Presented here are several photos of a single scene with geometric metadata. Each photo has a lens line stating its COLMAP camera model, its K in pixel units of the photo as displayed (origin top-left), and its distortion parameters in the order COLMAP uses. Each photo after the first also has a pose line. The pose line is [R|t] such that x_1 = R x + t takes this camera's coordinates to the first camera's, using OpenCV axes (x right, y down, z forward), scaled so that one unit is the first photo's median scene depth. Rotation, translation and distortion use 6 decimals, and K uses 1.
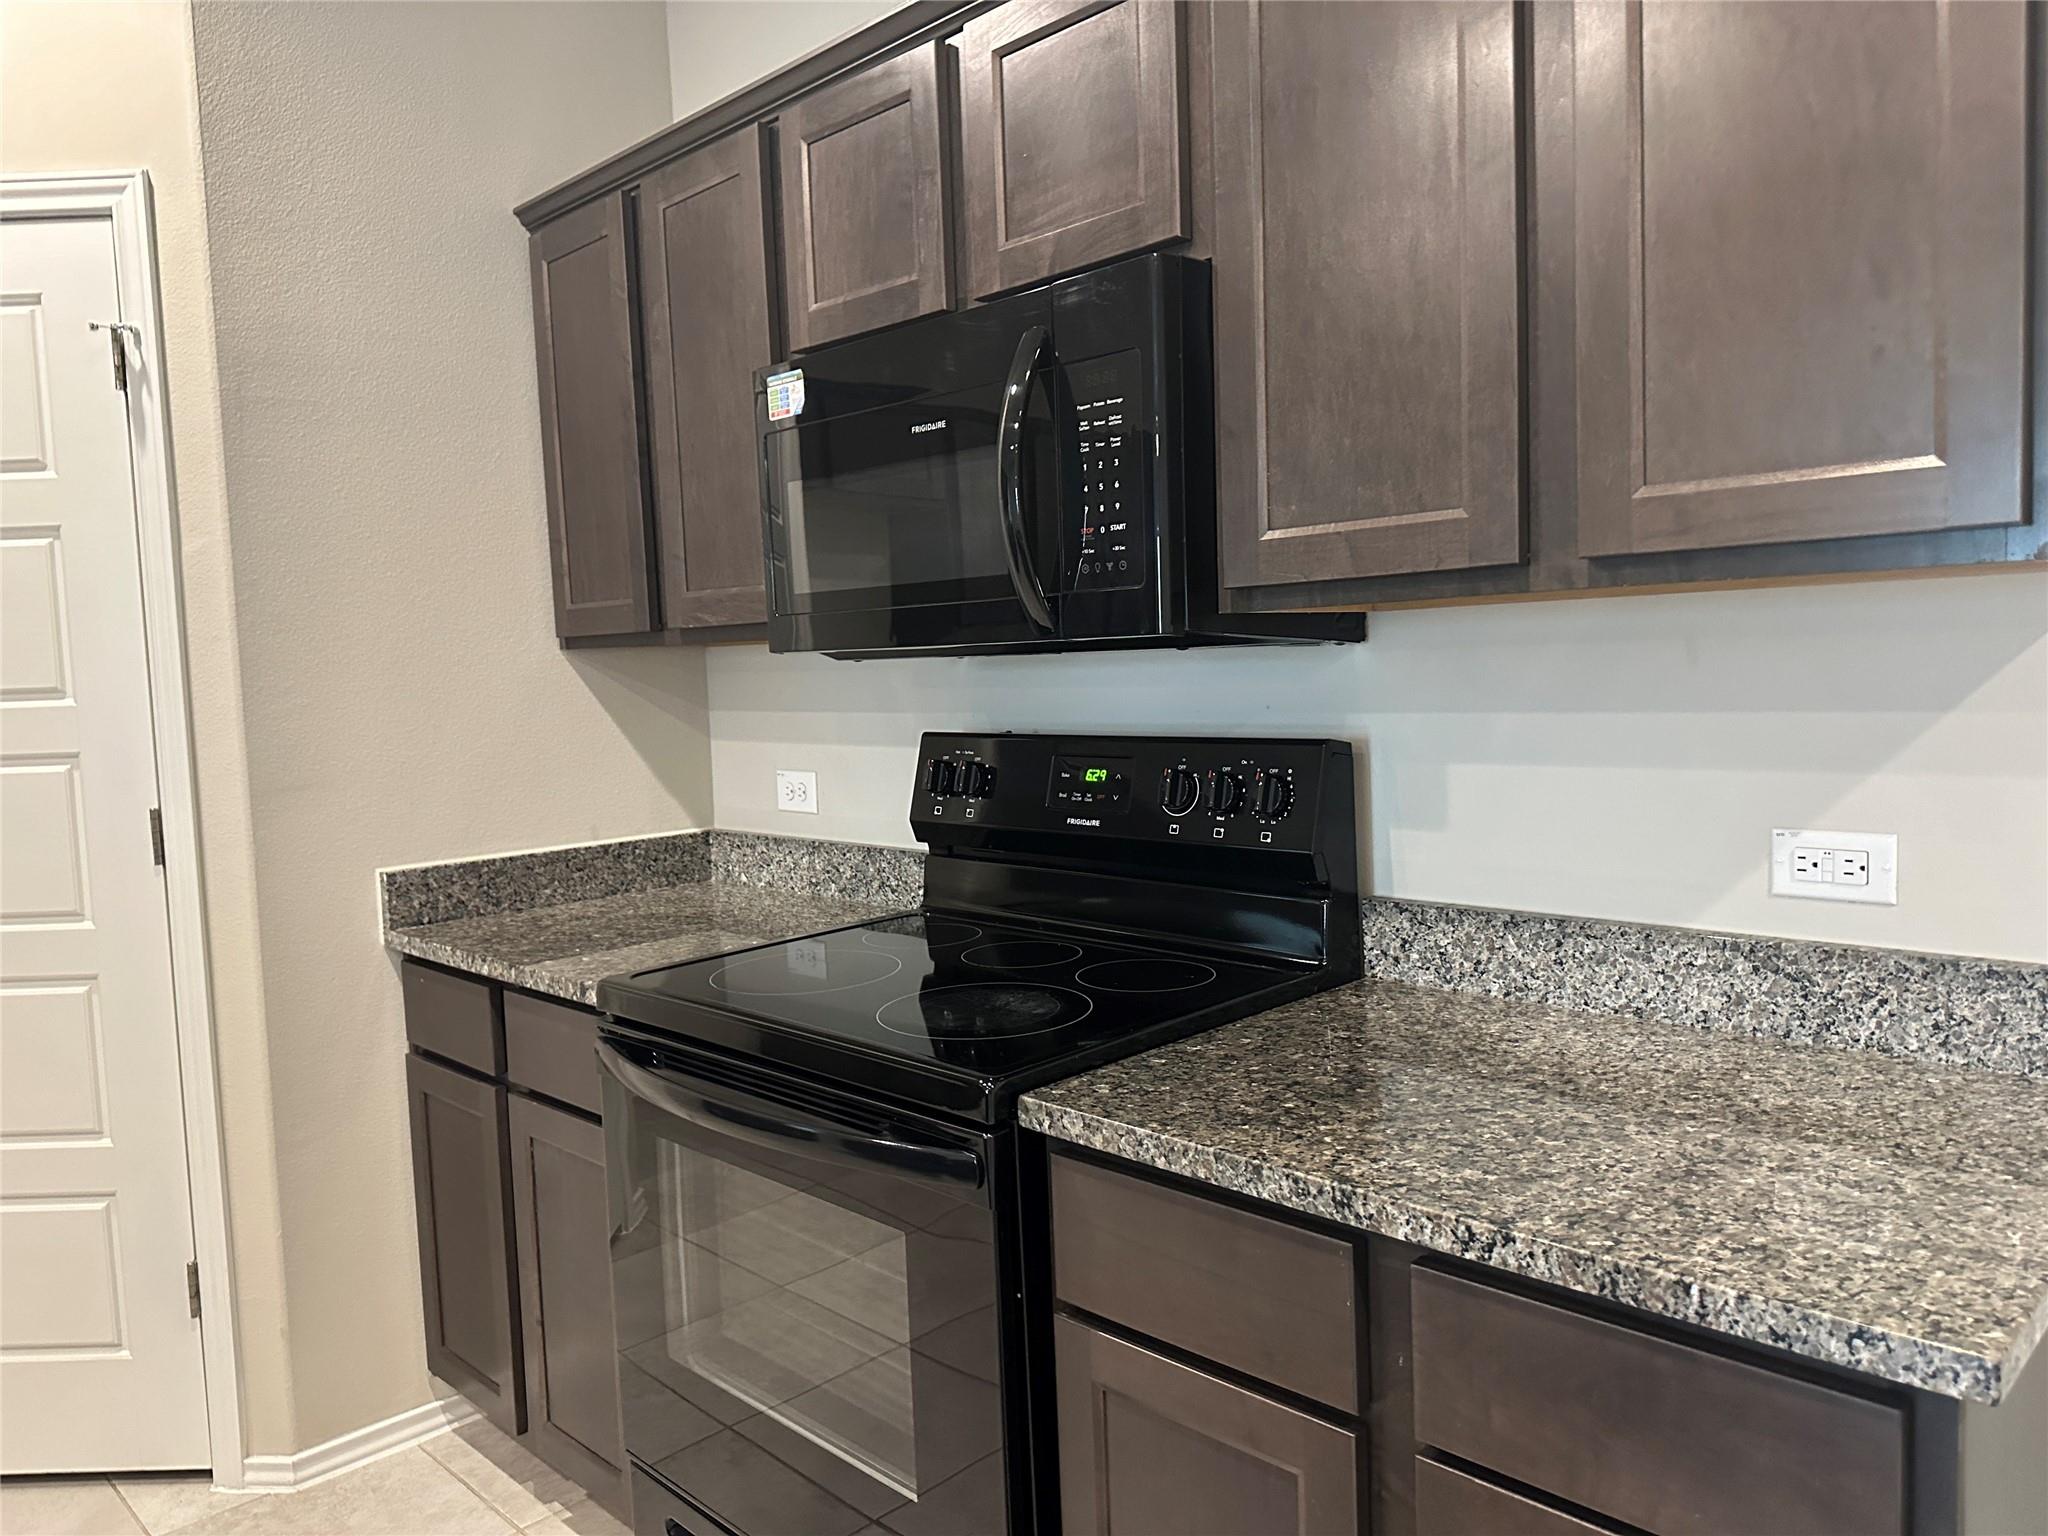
lens RADIAL K [[1445.4, 0, 1014.4], [0, 1445.4, 764.0], [0, 0, 1]] dist [0.046992, -0.053567]
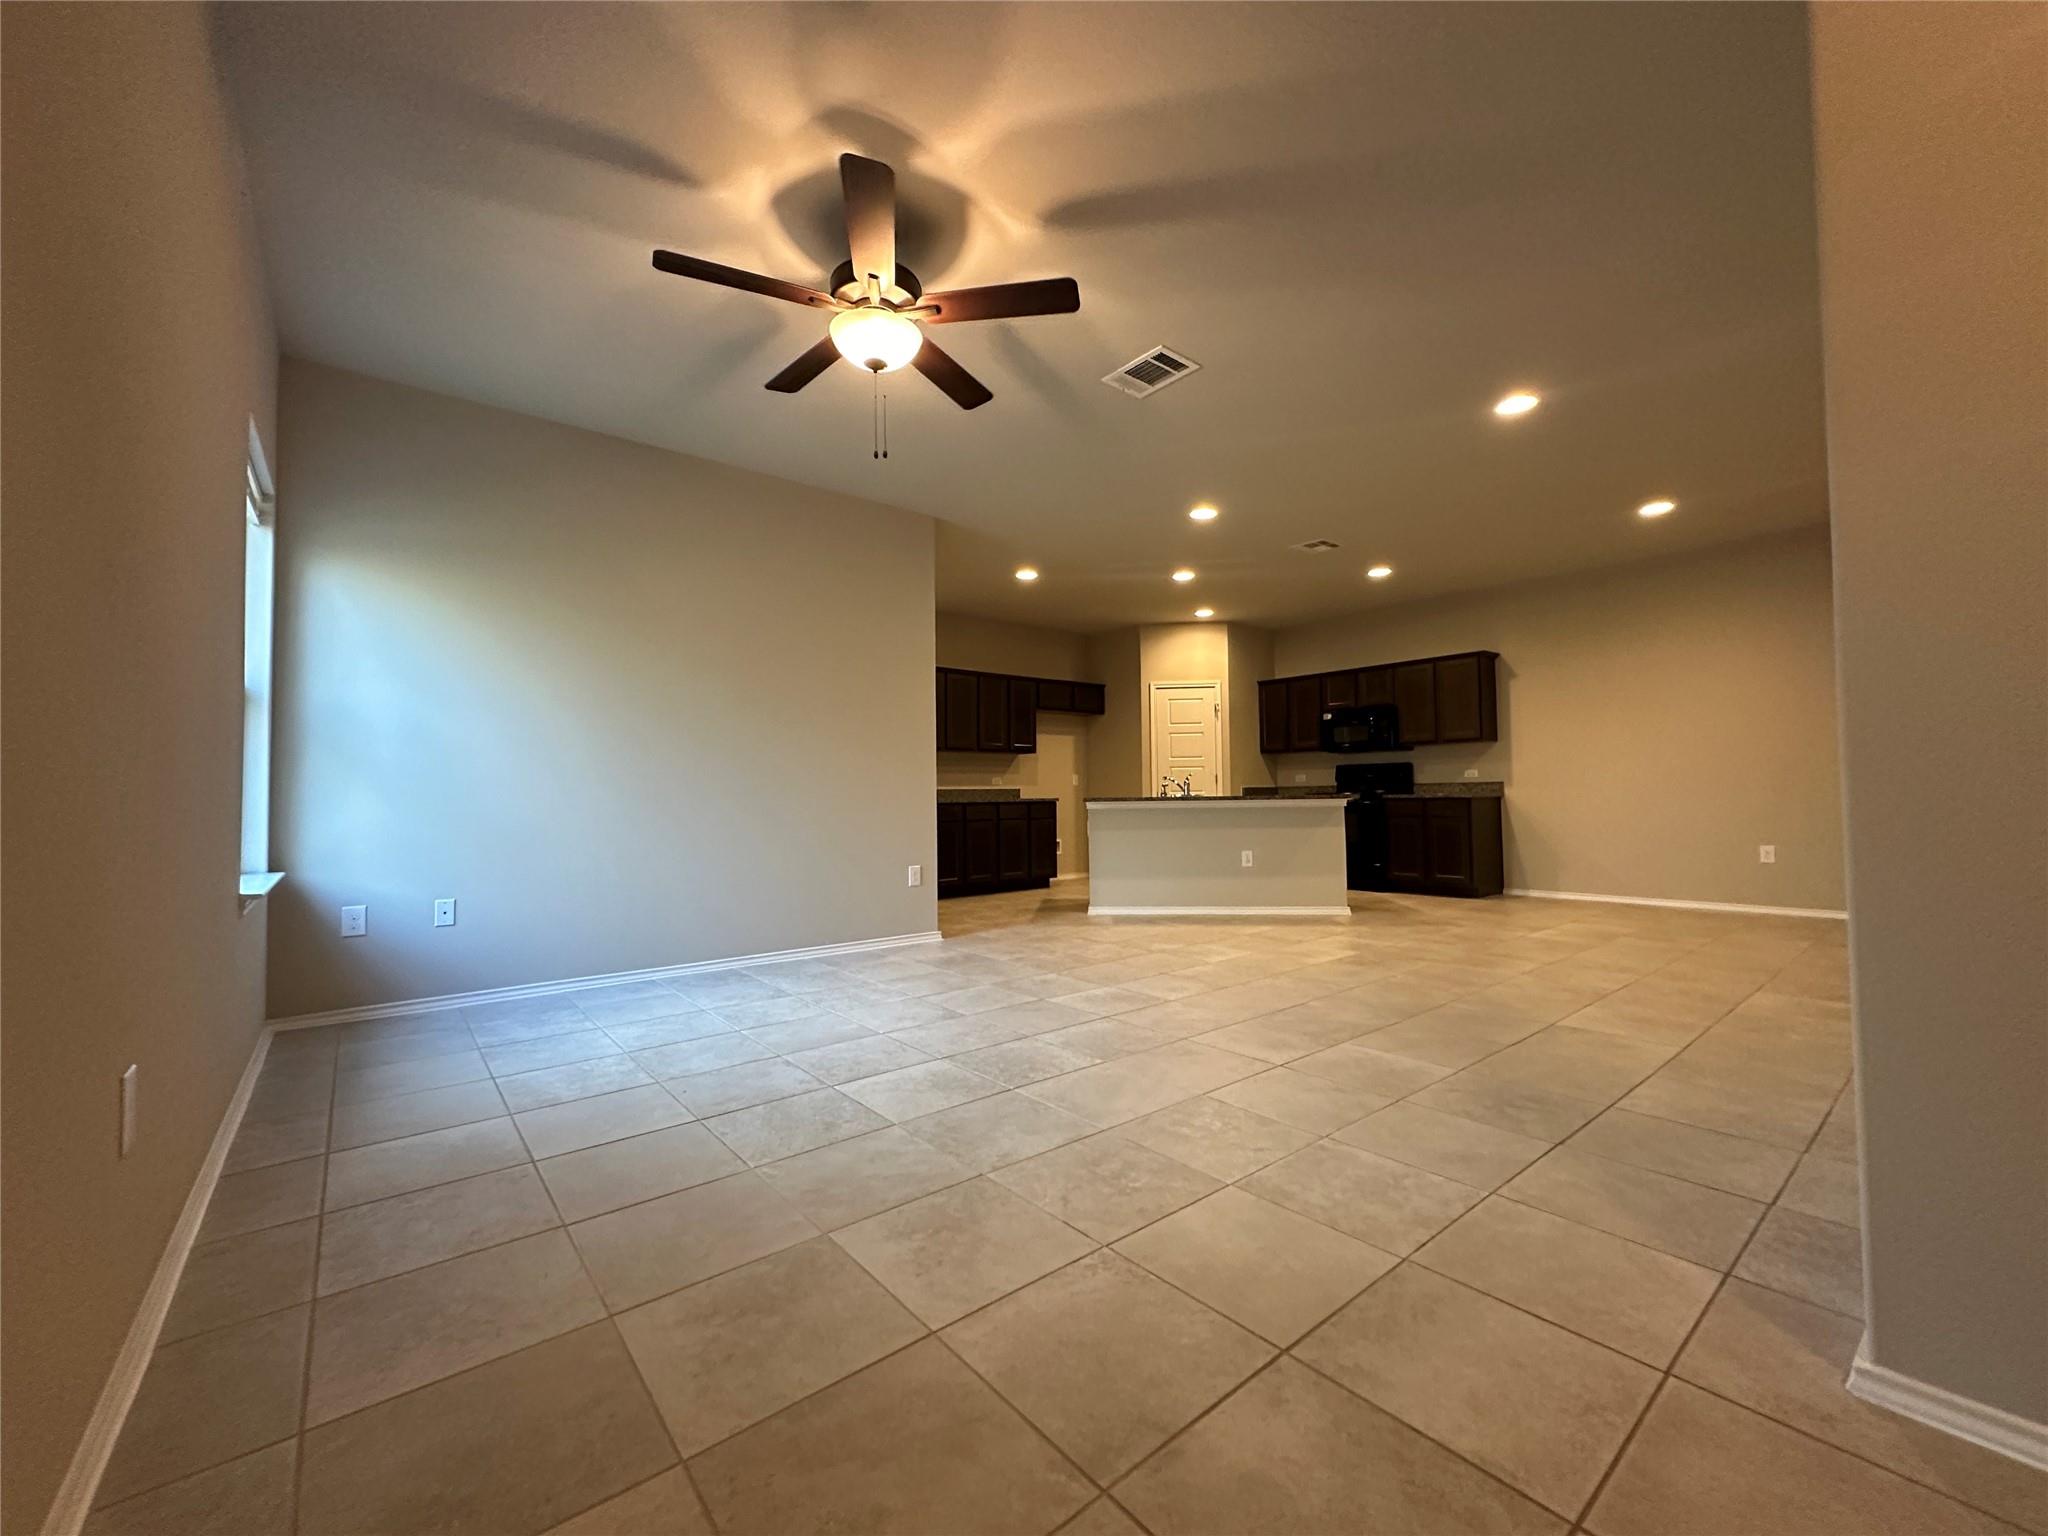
lens RADIAL K [[814.7, 0, 1031.5], [0, 814.7, 763.9], [0, 0, 1]] dist [-0.003675, 0.001493]
pose [[0.995813, 0.019572, -0.089296, -1.419689], [-0.029450, 0.993419, -0.110687, 0.536875], [0.086542, 0.112853, 0.989836, -3.529510]]
